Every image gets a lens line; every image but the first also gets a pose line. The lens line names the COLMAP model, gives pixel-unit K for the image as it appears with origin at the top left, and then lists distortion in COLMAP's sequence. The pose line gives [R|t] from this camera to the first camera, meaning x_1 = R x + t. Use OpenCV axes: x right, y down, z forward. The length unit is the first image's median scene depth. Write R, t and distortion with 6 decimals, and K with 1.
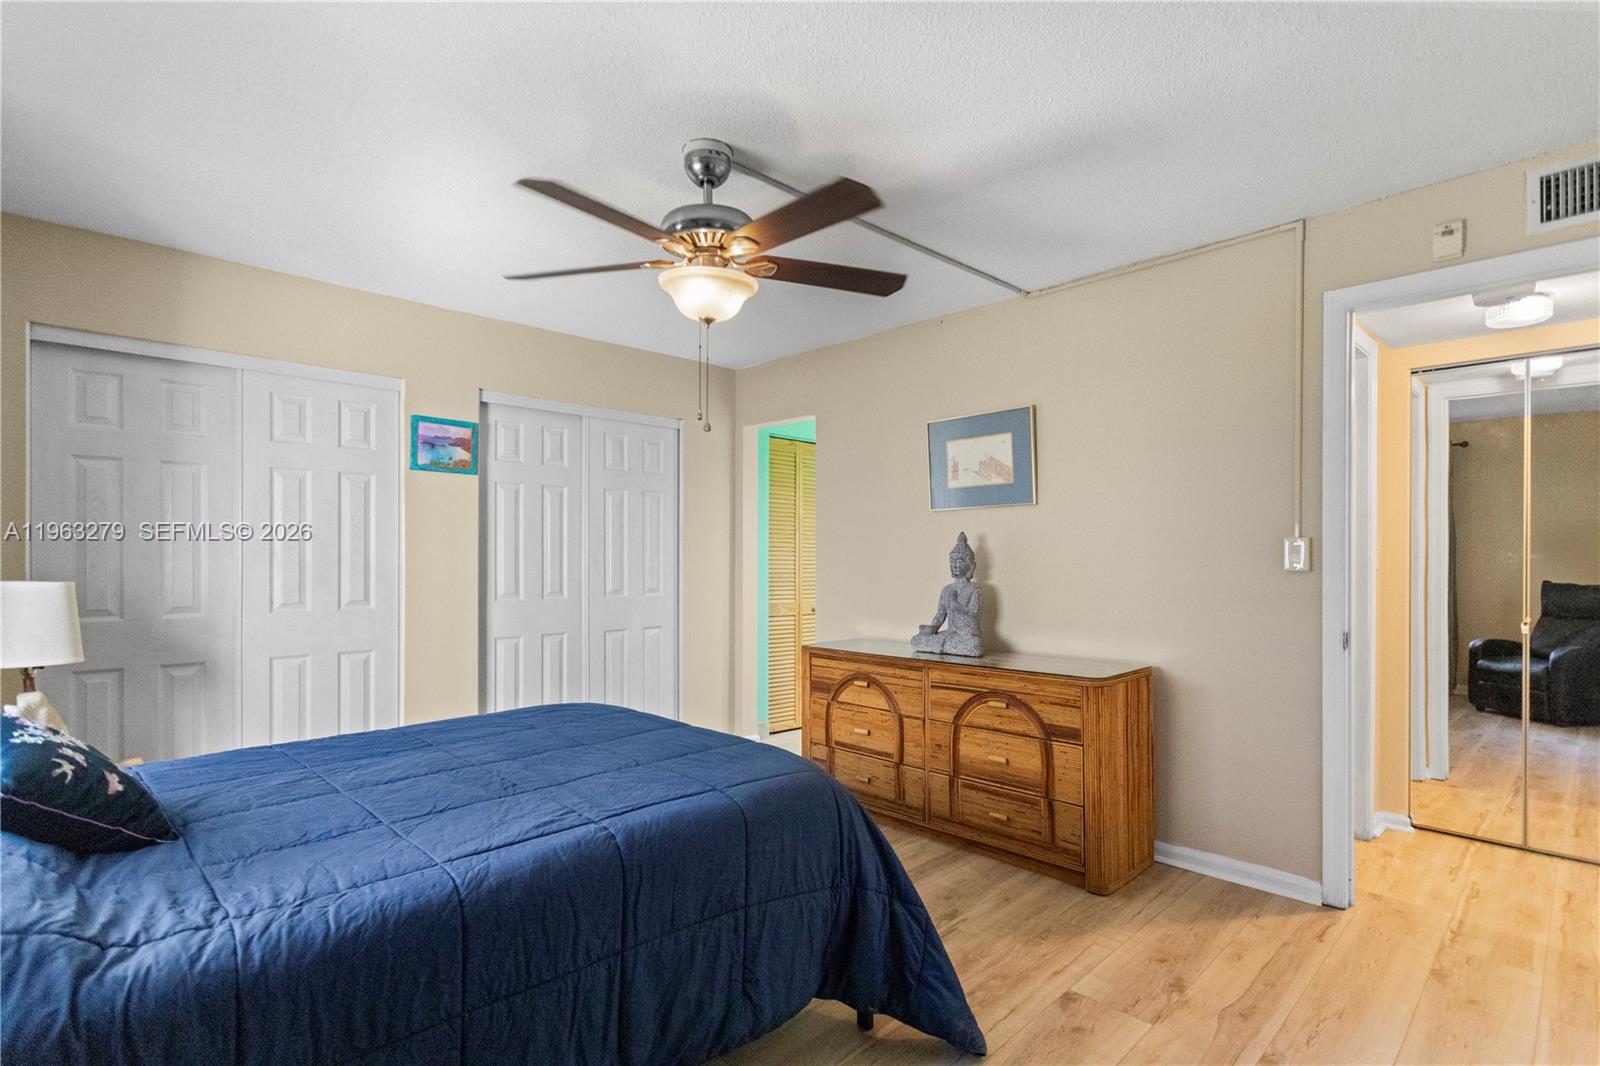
lens RADIAL K [[782.8, 0, 802.3], [0, 782.8, 557.4], [0, 0, 1]] dist [0.005183, 0.001042]
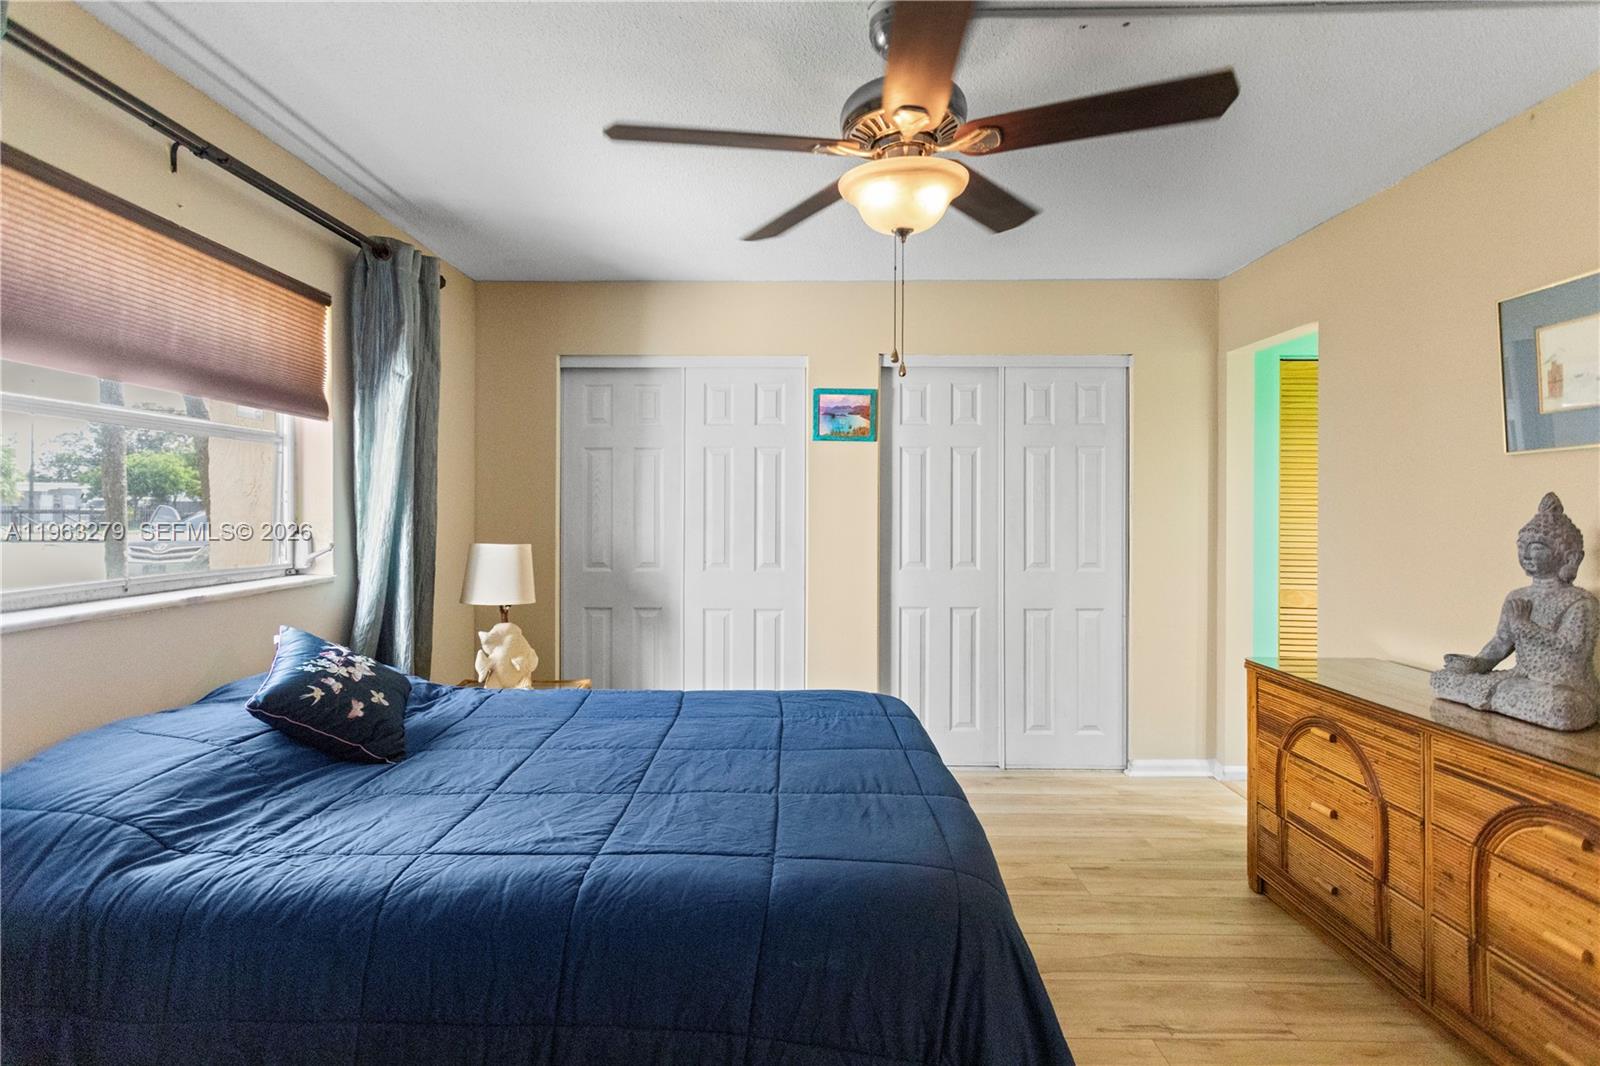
lens RADIAL K [[773.5, 0, 788.9], [0, 773.5, 509.3], [0, 0, 1]] dist [0.003250, 0.000830]
pose [[0.700736, 0.001331, -0.713419, 0.229032], [-0.003579, 0.999992, -0.001650, -0.019101], [0.713411, 0.003709, 0.700736, 0.258992]]
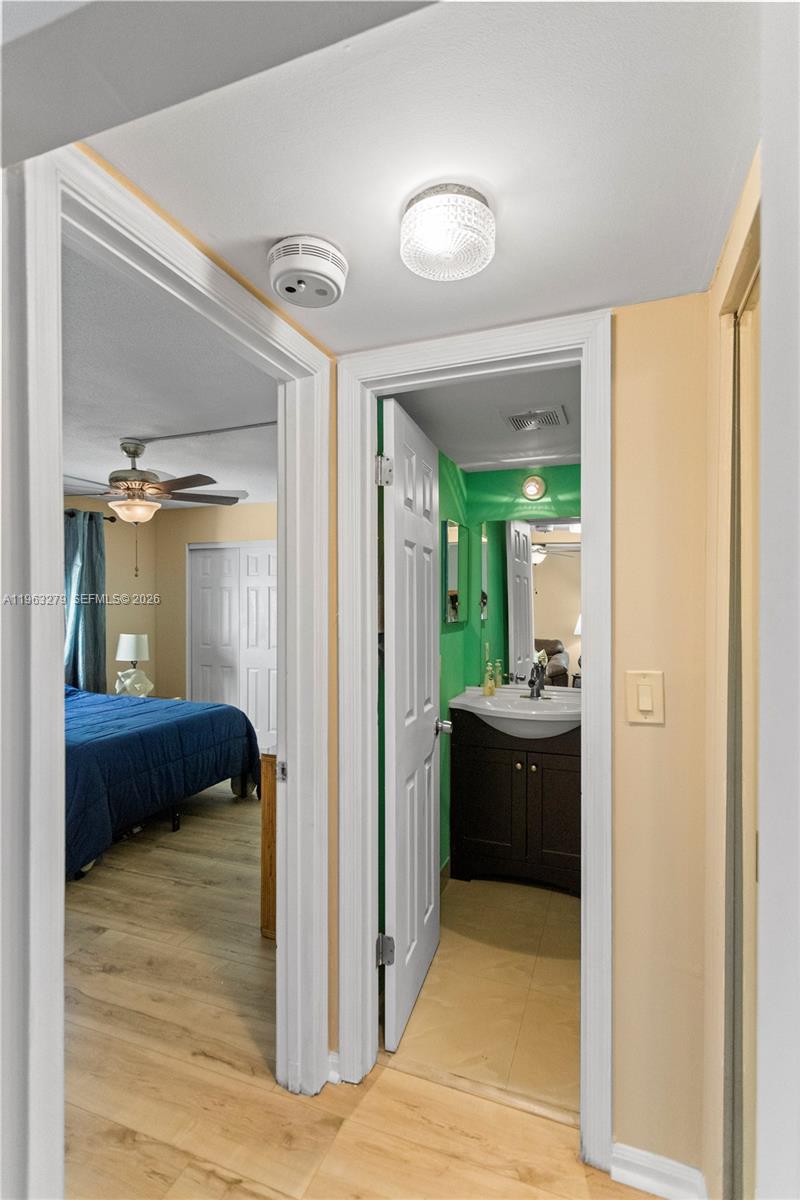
lens RADIAL K [[580.1, 0, 408.1], [0, 580.1, 603.9], [0, 0, 1]] dist [0.003250, 0.000830]
pose [[0.408662, -0.000469, -0.912686, 1.046461], [-0.001226, 0.999999, -0.001063, -0.058041], [0.912685, 0.001553, 0.408661, 0.686046]]
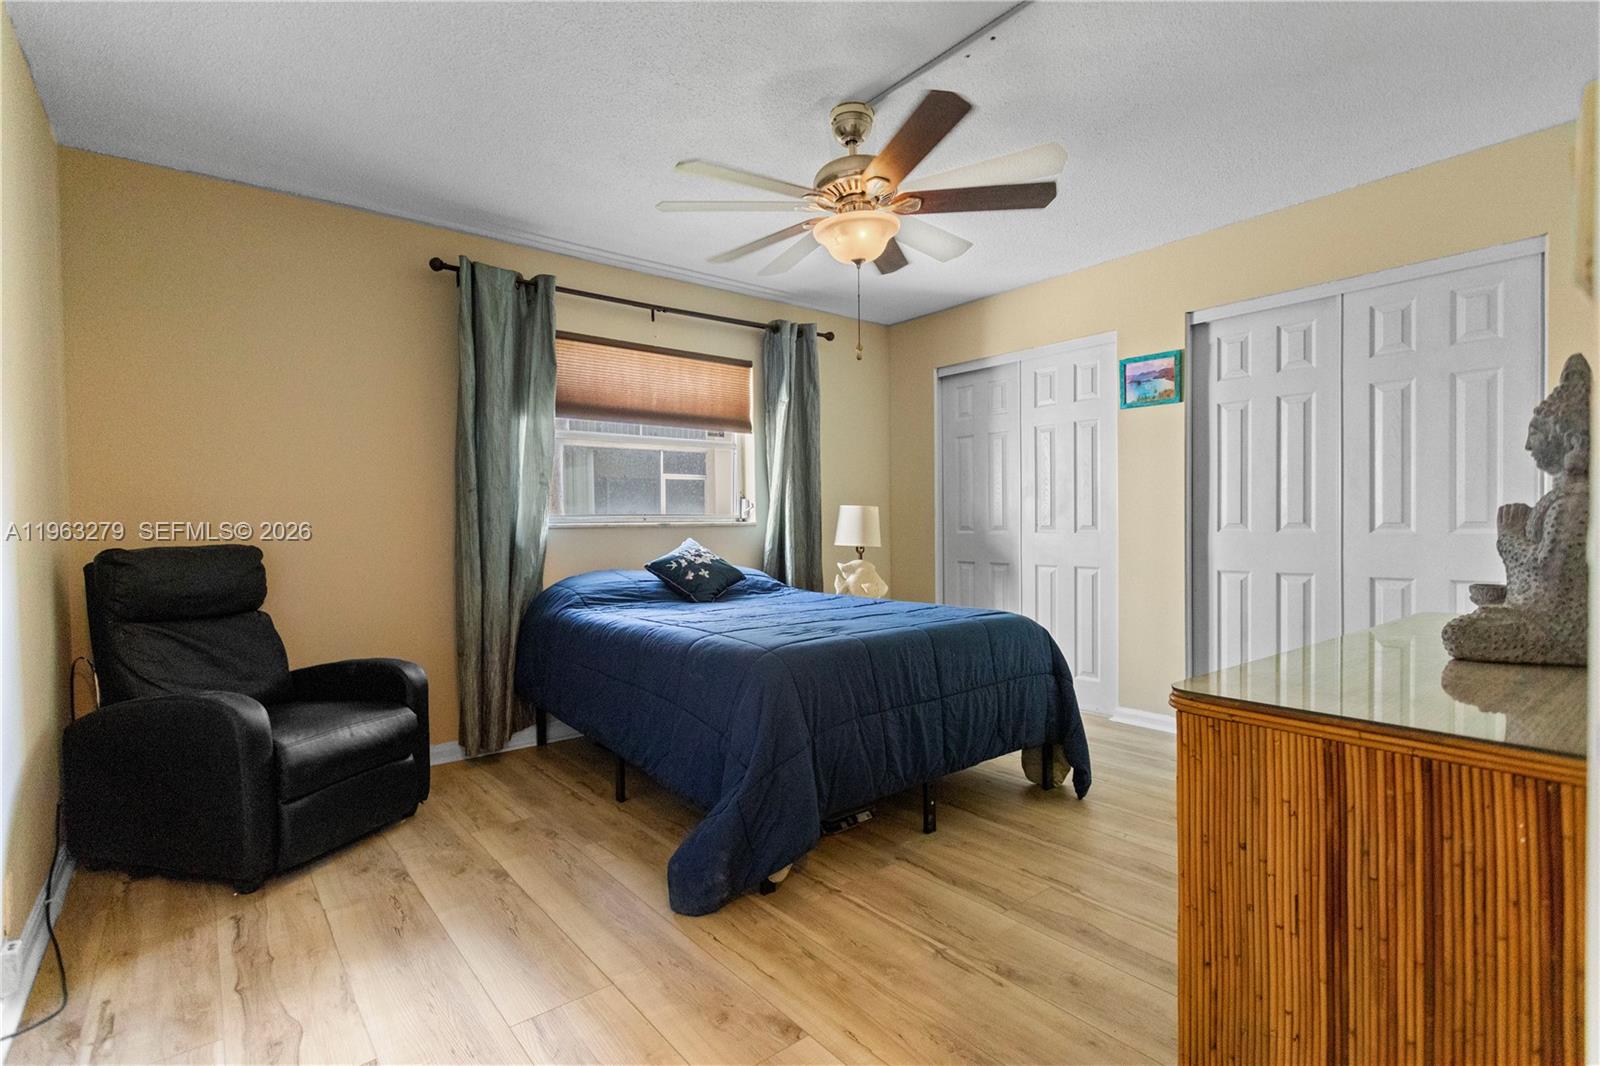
lens RADIAL K [[764.3, 0, 794.1], [0, 764.3, 534.1], [0, 0, 1]] dist [0.014569, 0.000482]
pose [[-0.111341, 0.011688, -0.993714, 0.667653], [0.006561, 0.999918, 0.011025, 0.052913], [0.993761, -0.005292, -0.111409, 0.686284]]
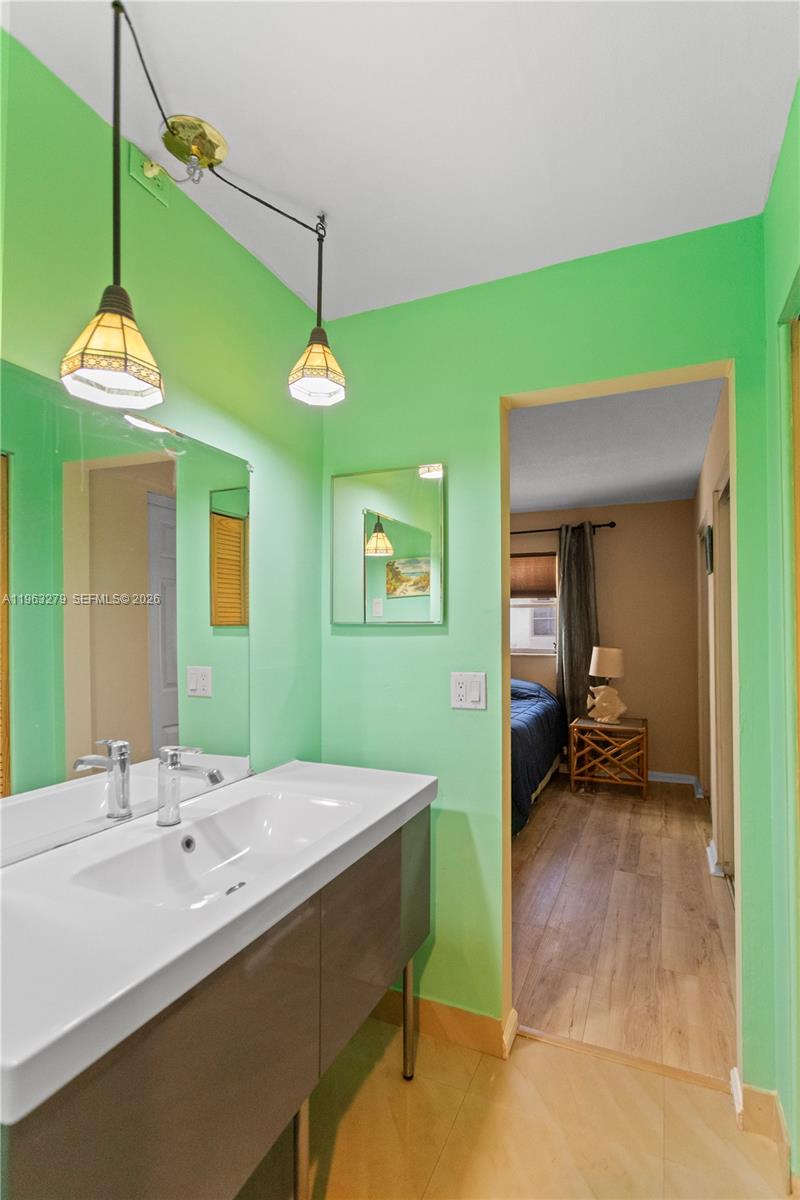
lens RADIAL K [[592.2, 0, 401.1], [0, 592.2, 620.7], [0, 0, 1]] dist [0.000126, 0.000134]
pose [[-0.934127, -0.006600, -0.356880, 0.321188], [-0.002159, 0.999915, -0.012840, -0.023888], [0.356934, -0.011223, -0.934062, 1.798958]]
